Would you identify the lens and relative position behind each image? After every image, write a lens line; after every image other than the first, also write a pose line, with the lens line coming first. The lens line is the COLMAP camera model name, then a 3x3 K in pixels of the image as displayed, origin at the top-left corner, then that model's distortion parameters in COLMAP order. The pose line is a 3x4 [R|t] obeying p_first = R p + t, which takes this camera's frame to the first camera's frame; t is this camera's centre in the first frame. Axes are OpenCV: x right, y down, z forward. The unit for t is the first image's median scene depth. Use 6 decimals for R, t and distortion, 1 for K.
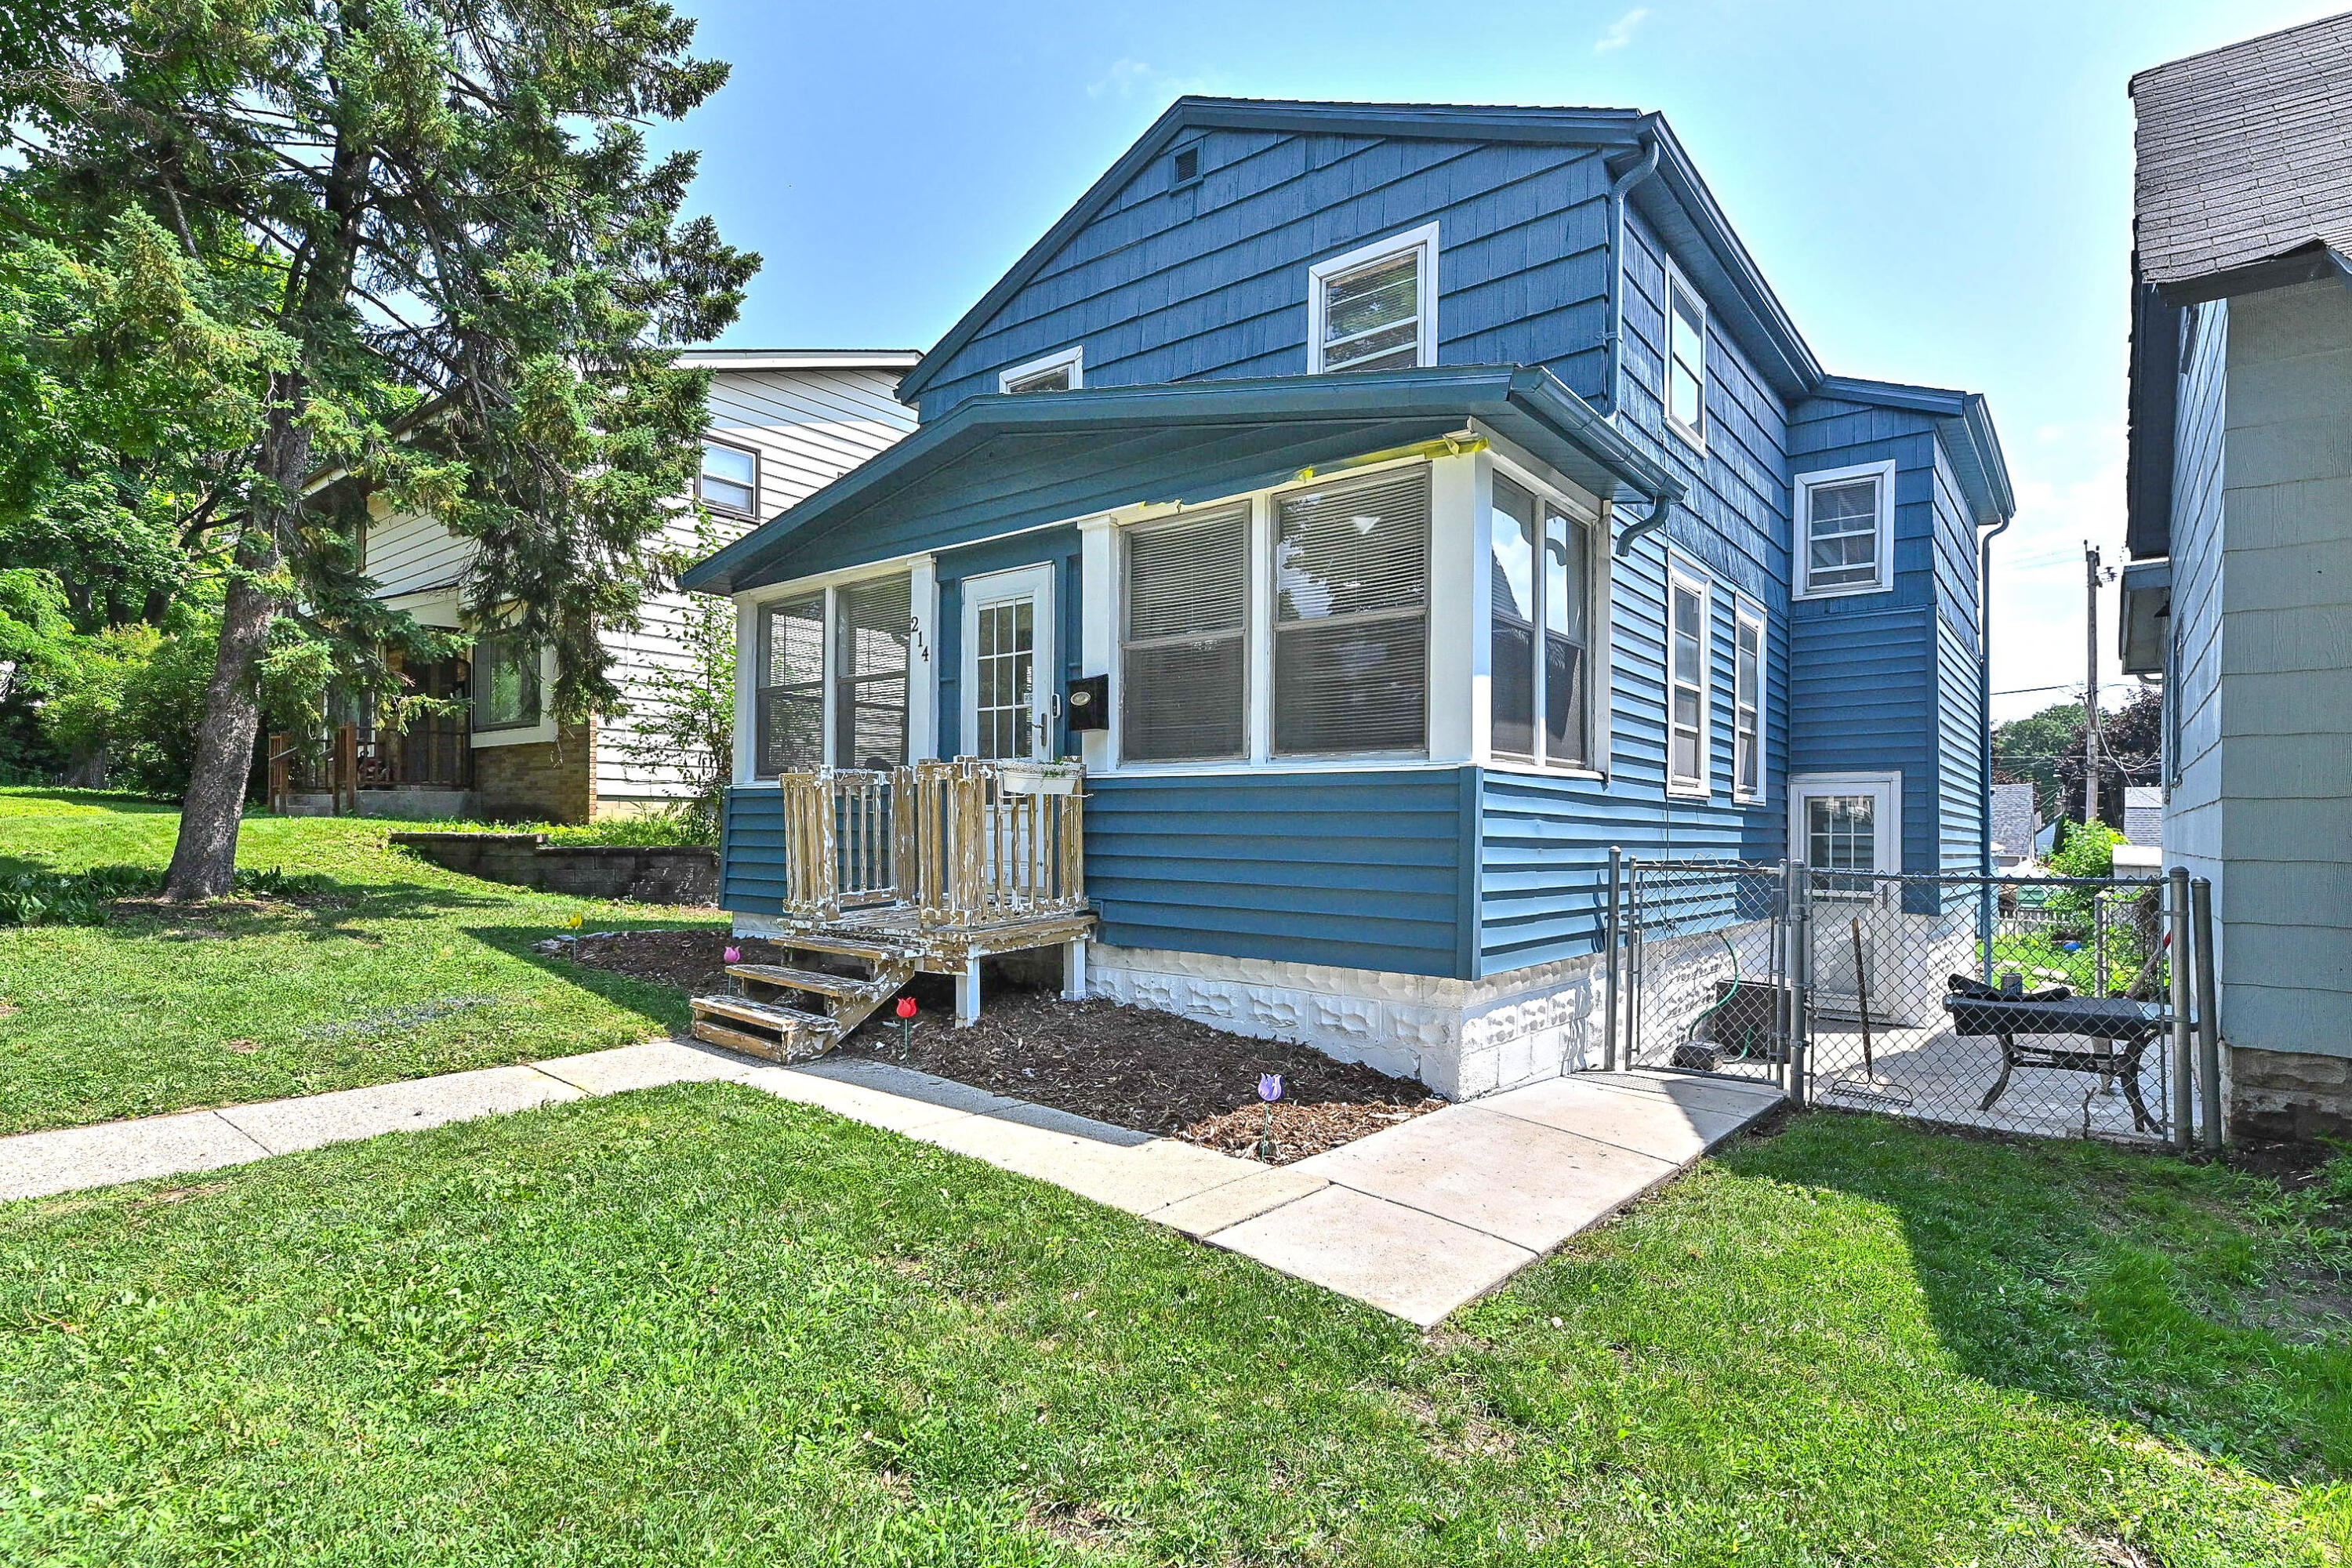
lens RADIAL K [[1160.8, 0, 1174.9], [0, 1160.8, 838.7], [0, 0, 1]] dist [0.005167, -0.000063]
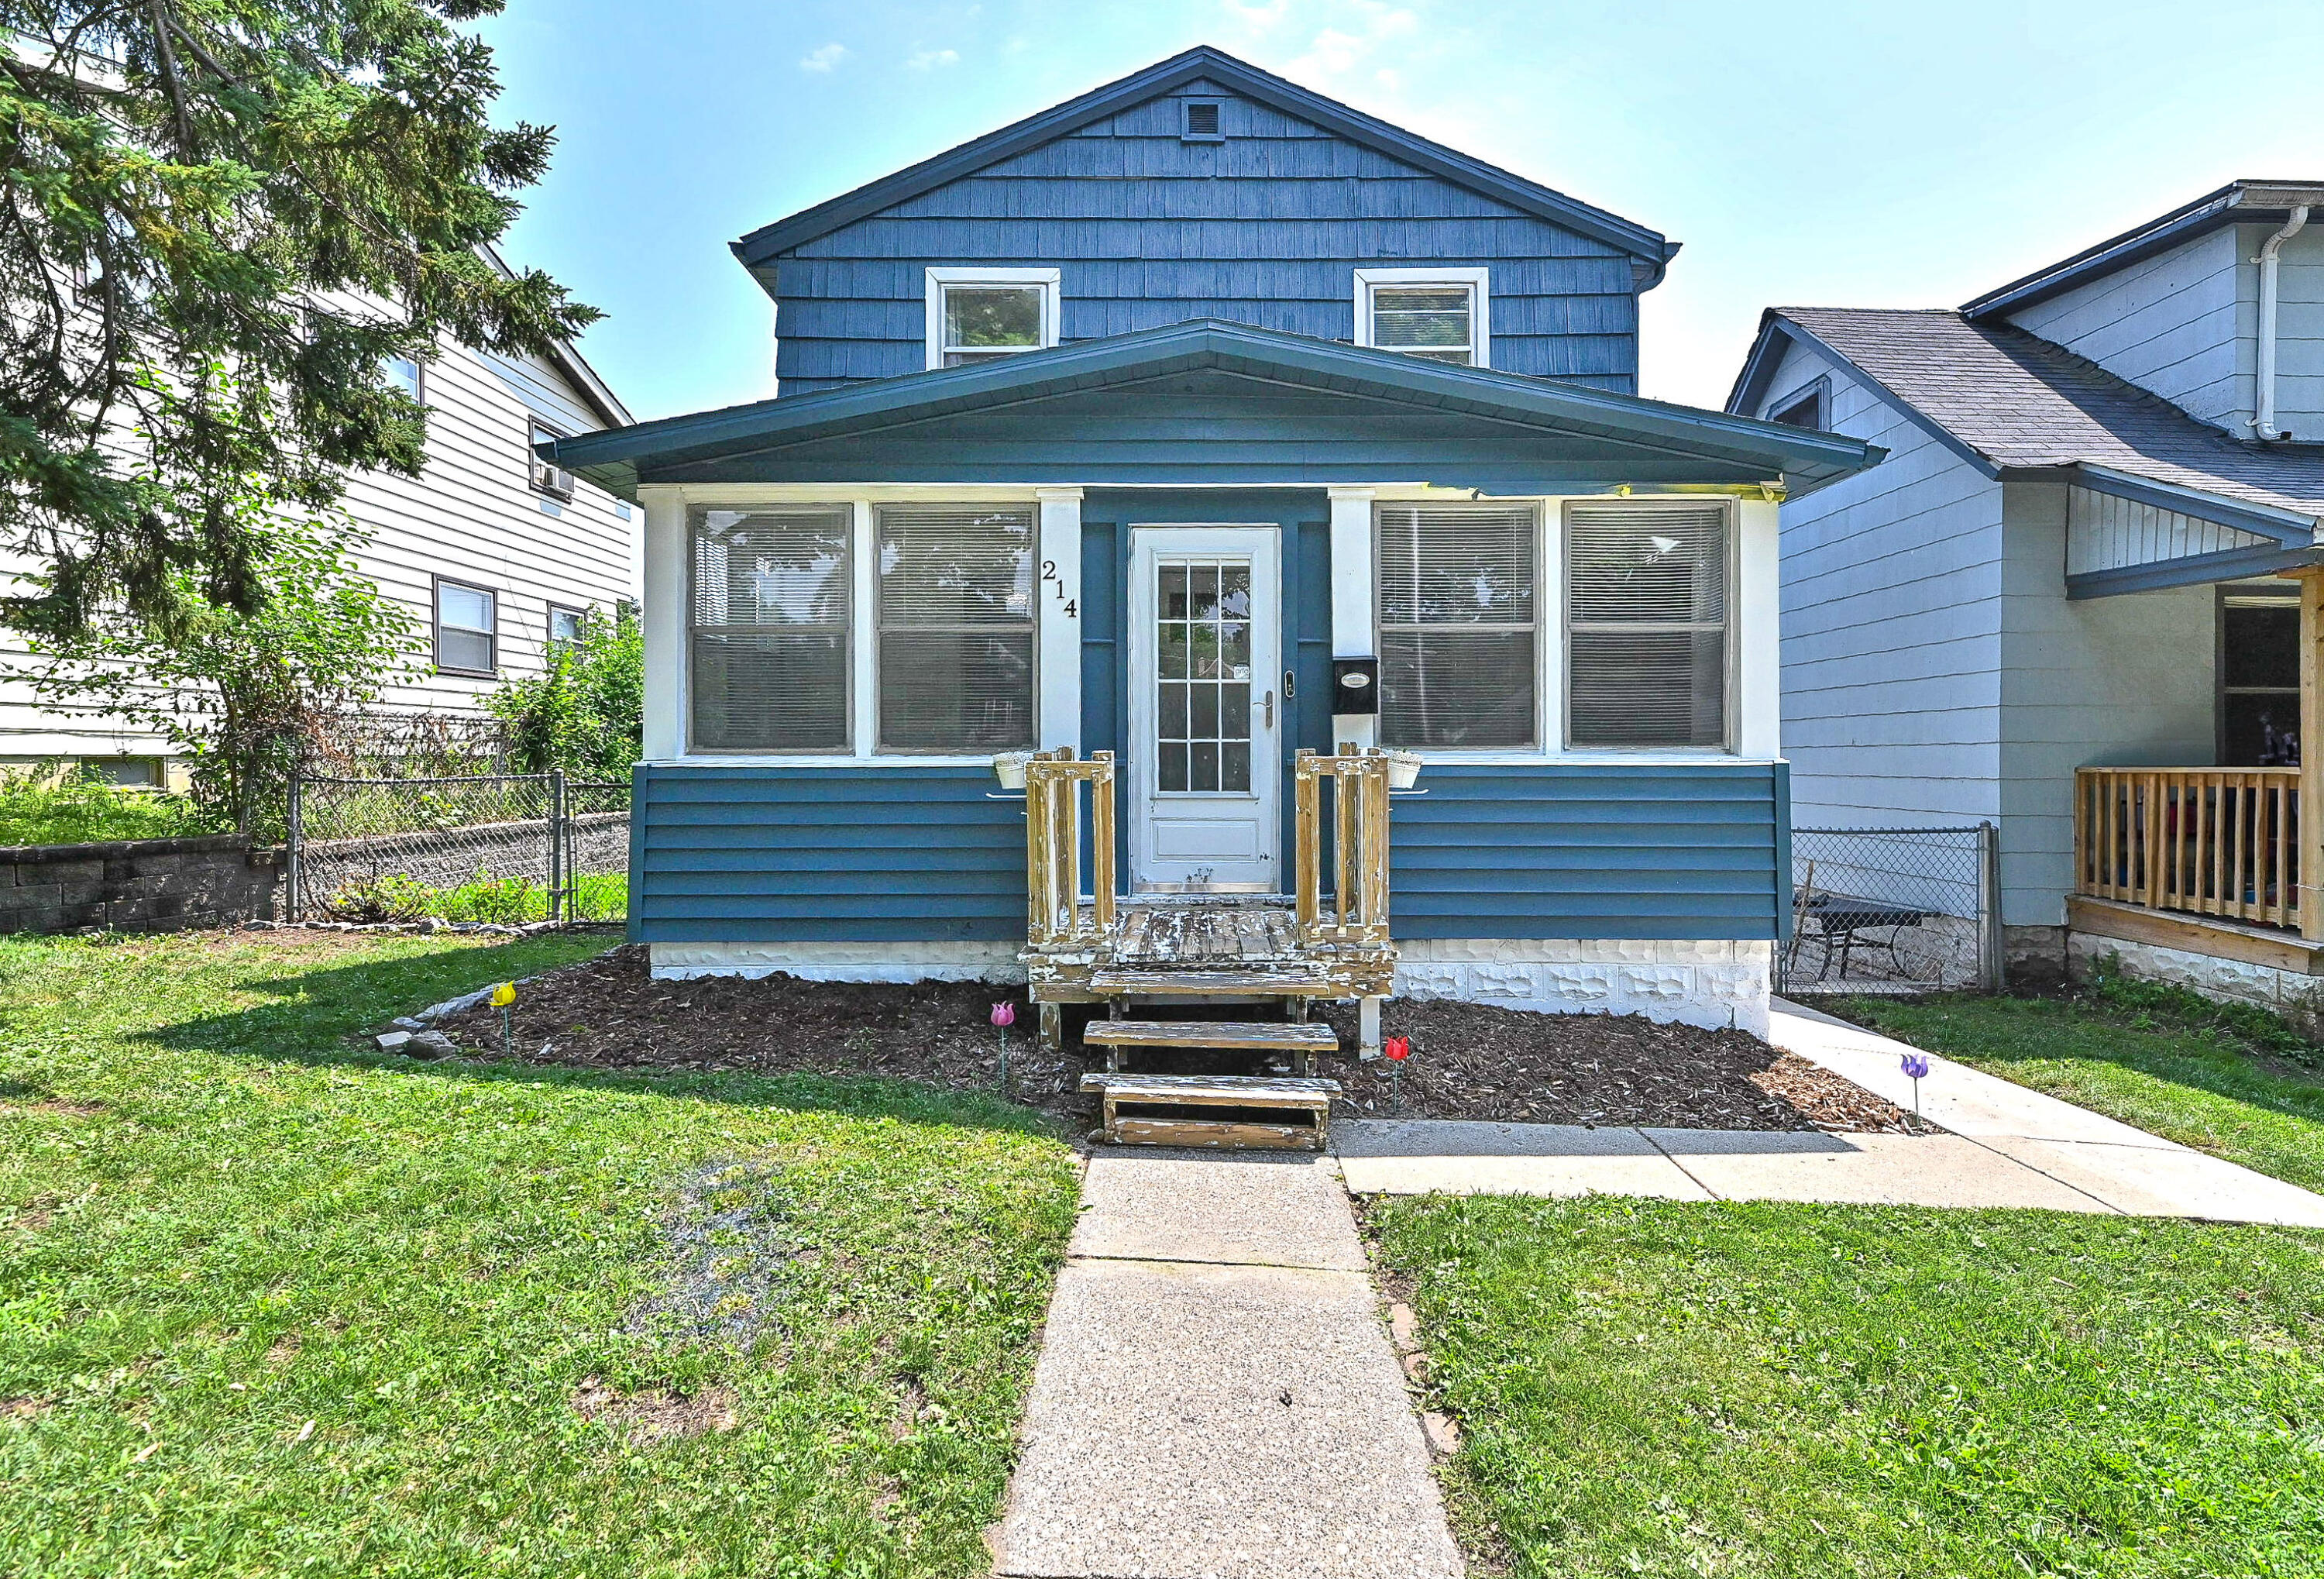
lens RADIAL K [[1022.6, 0, 1167.9], [0, 1022.6, 773.5], [0, 0, 1]] dist [0.001801, 0.000031]
pose [[0.778831, -0.019614, 0.626927, -0.707357], [0.013706, 0.999804, 0.014252, -0.058455], [-0.627084, -0.002507, 0.778947, 0.446042]]
